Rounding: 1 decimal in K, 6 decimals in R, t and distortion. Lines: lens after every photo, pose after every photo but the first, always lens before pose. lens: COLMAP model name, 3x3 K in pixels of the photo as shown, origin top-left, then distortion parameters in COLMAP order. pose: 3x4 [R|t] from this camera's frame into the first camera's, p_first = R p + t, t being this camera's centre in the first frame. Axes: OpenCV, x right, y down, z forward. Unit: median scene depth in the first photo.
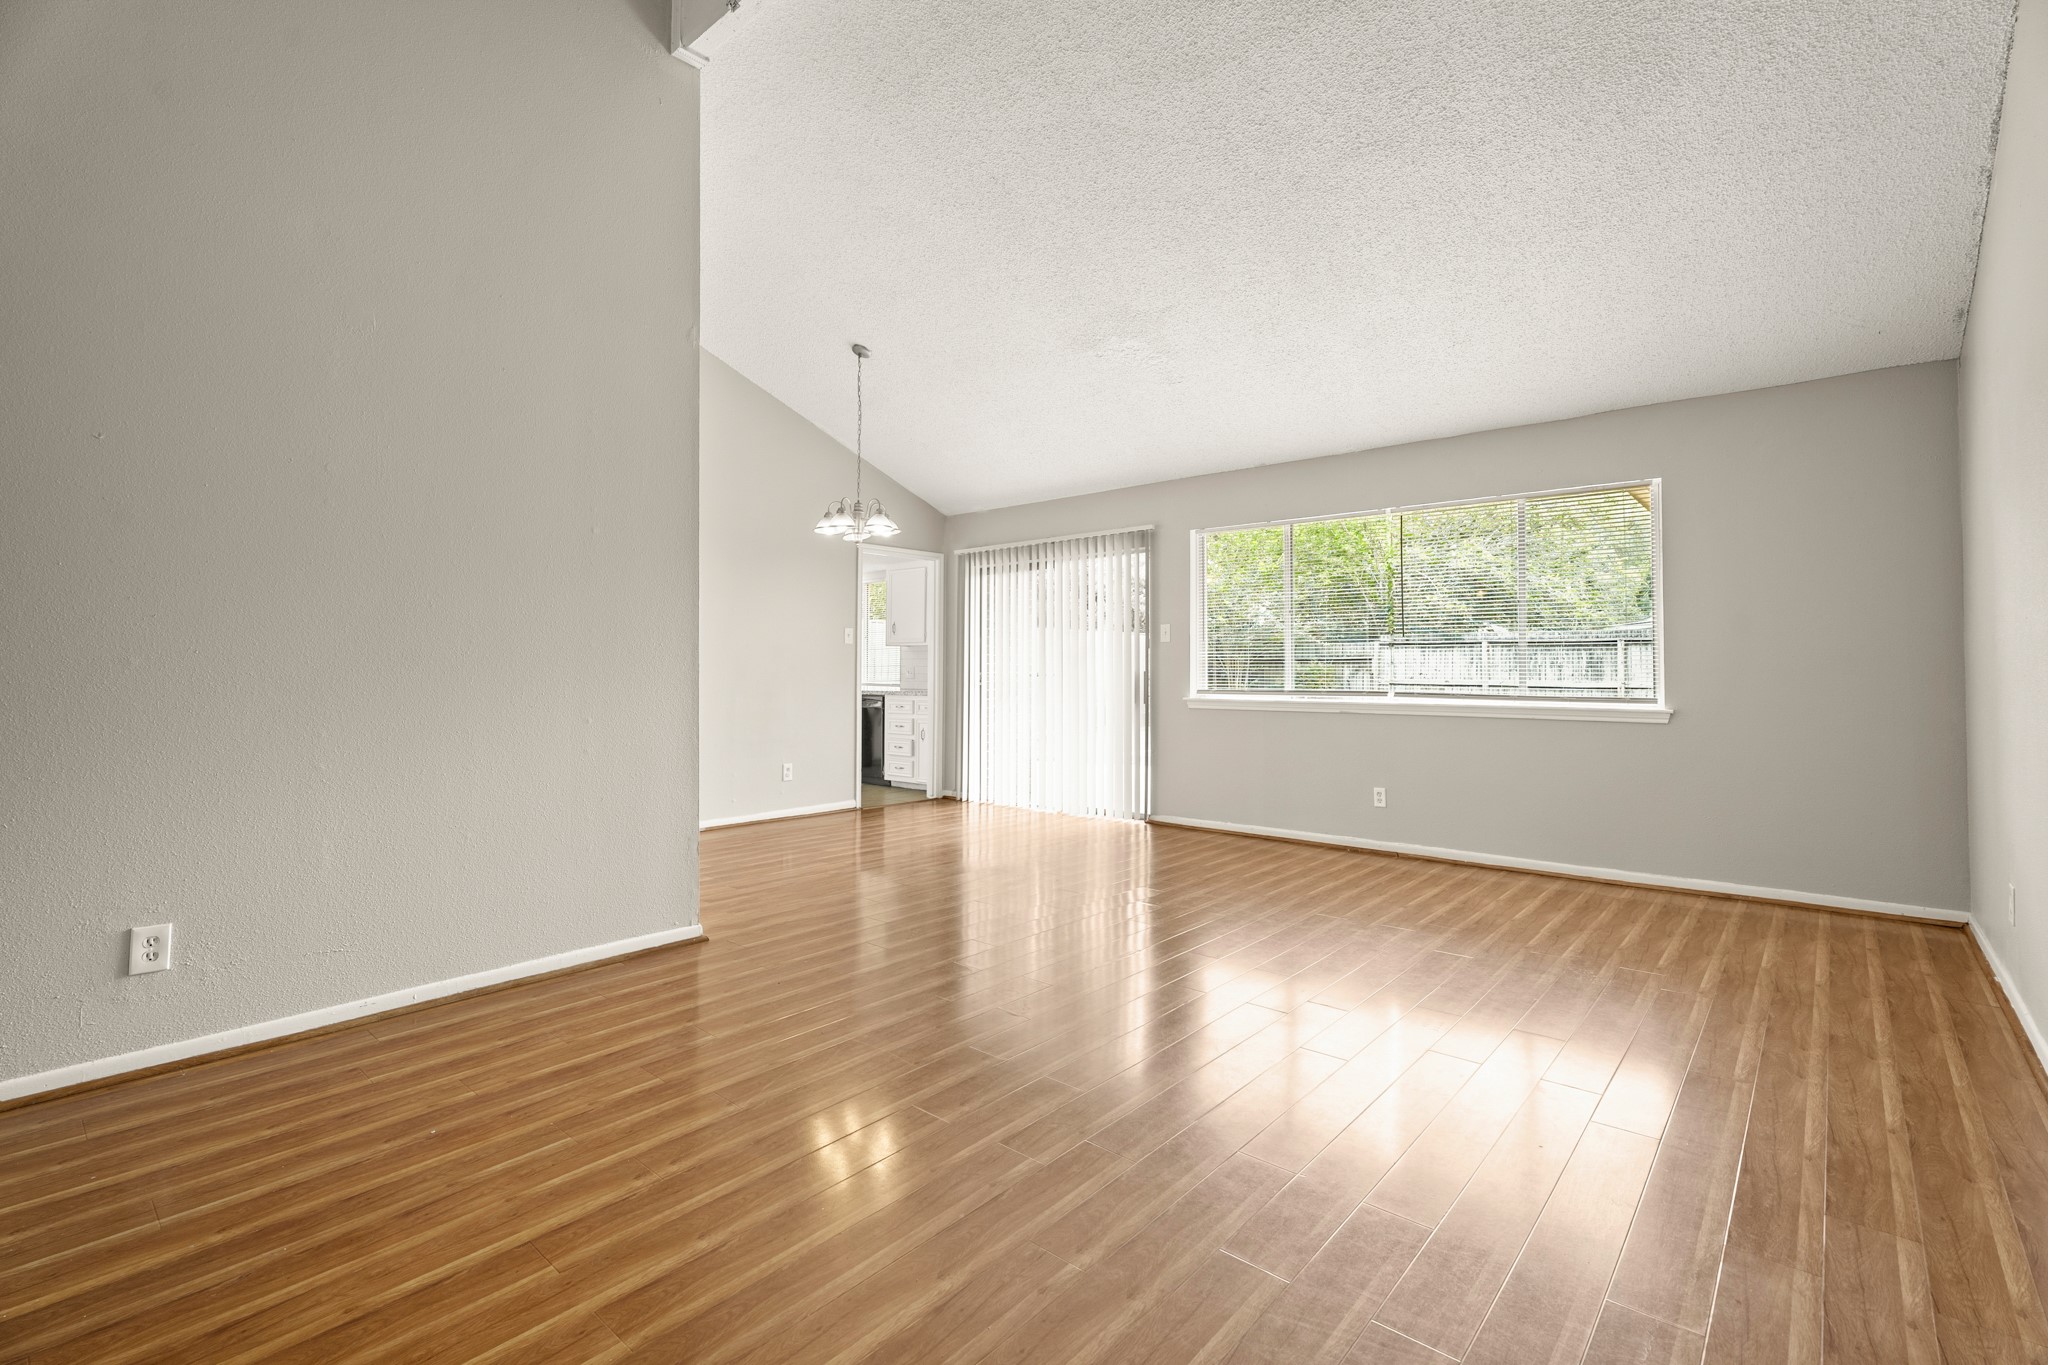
lens RADIAL K [[940.2, 0, 1022.0], [0, 940.2, 674.0], [0, 0, 1]] dist [0.000120, -0.000075]
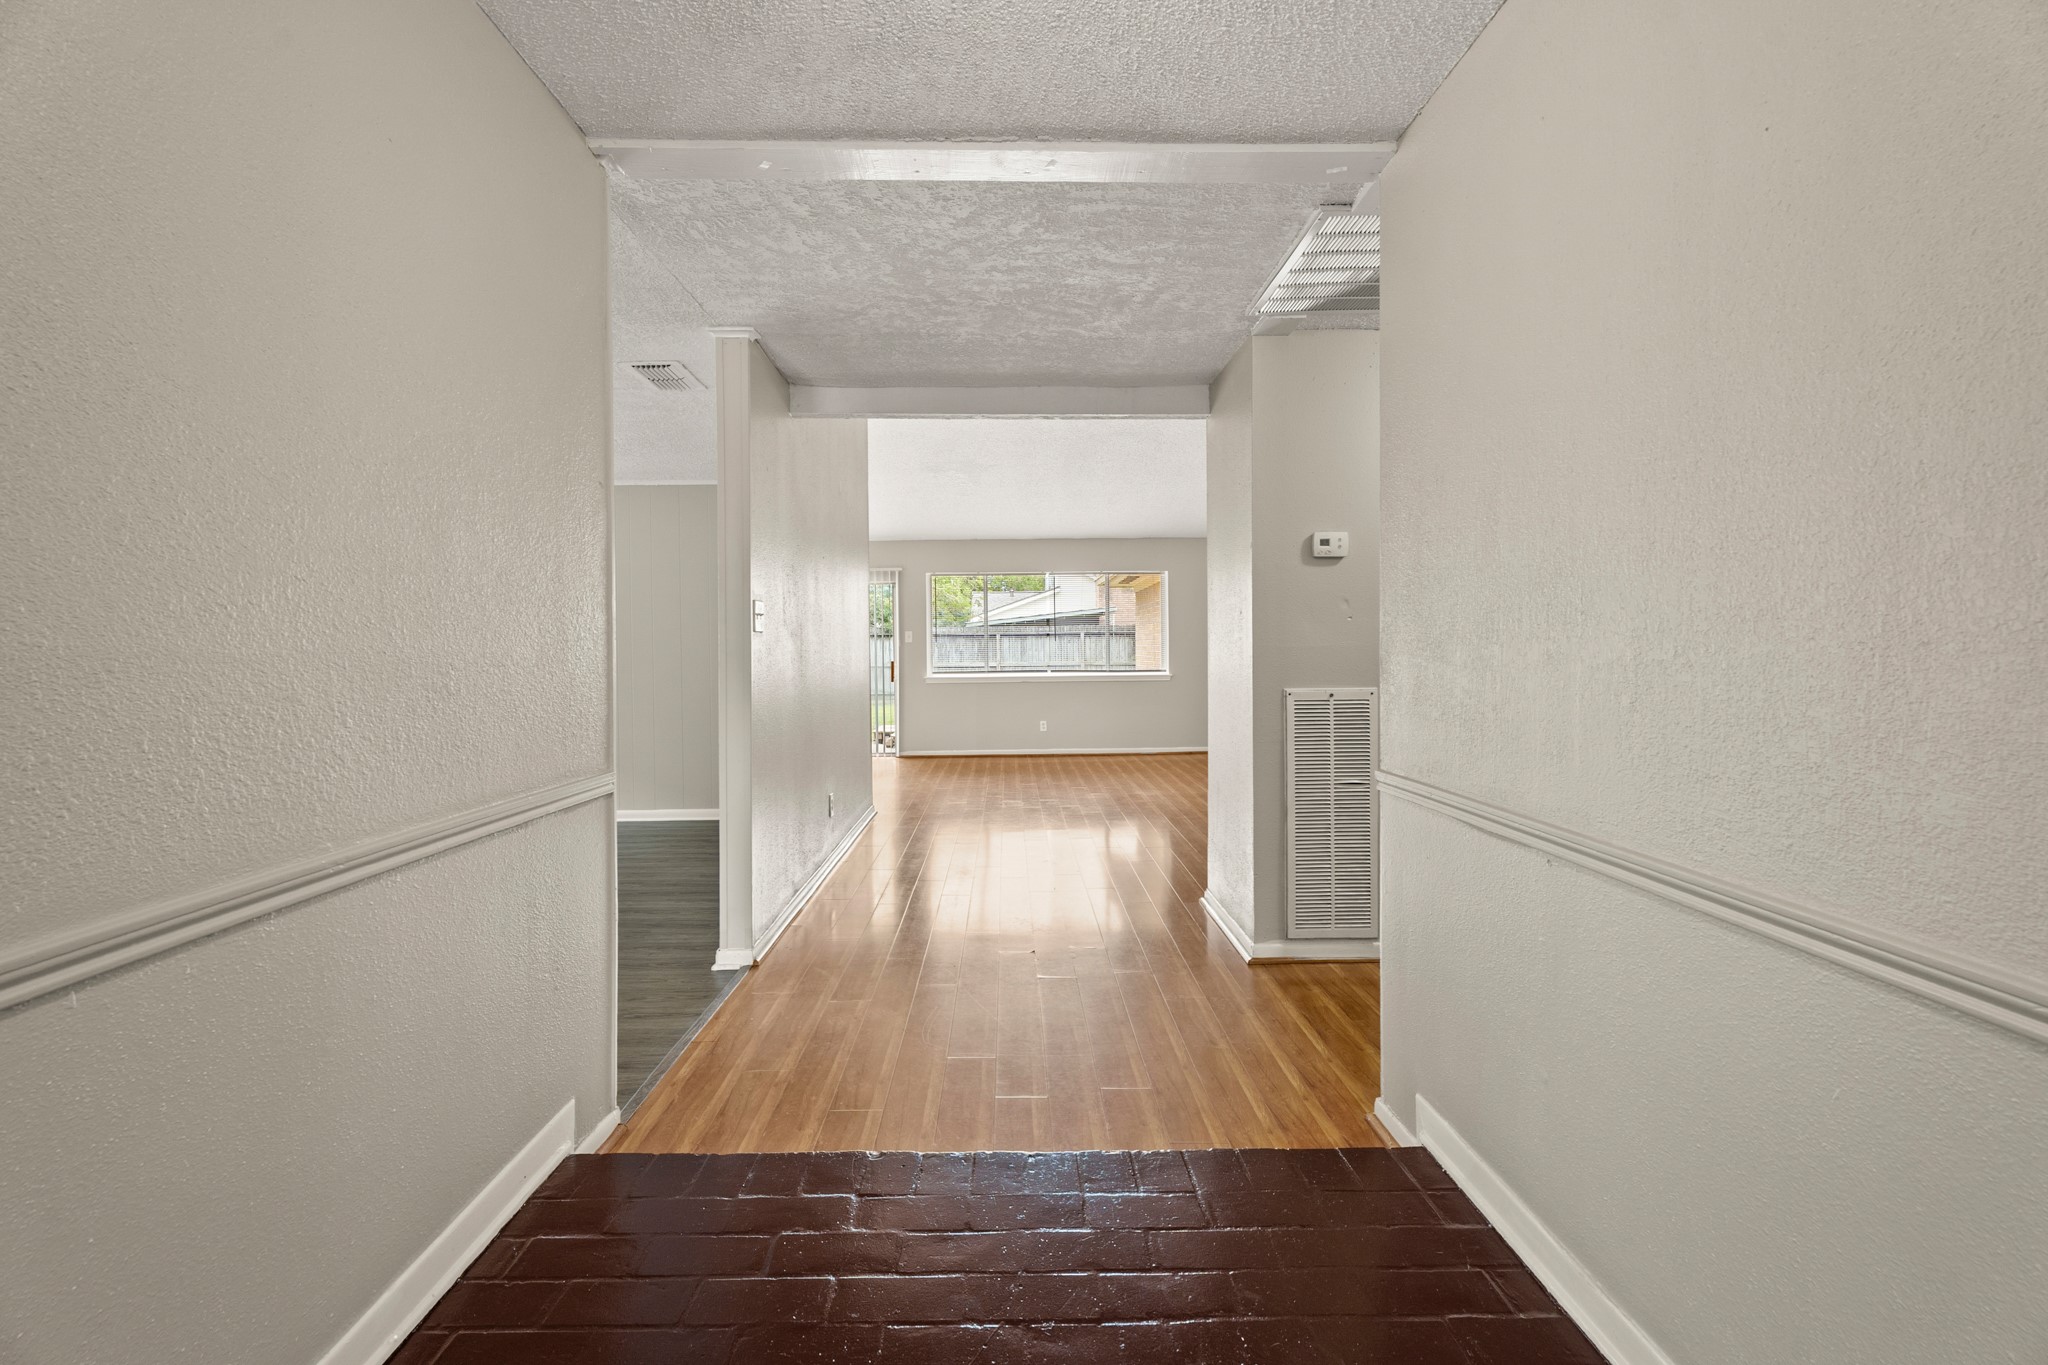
lens RADIAL K [[940.2, 0, 1022.1], [0, 940.2, 670.5], [0, 0, 1]] dist [0.000120, -0.000075]
pose [[0.746771, -0.023718, 0.664658, -0.735629], [0.014593, 0.999708, 0.019278, -0.014168], [-0.664921, -0.004697, 0.746899, -0.308498]]
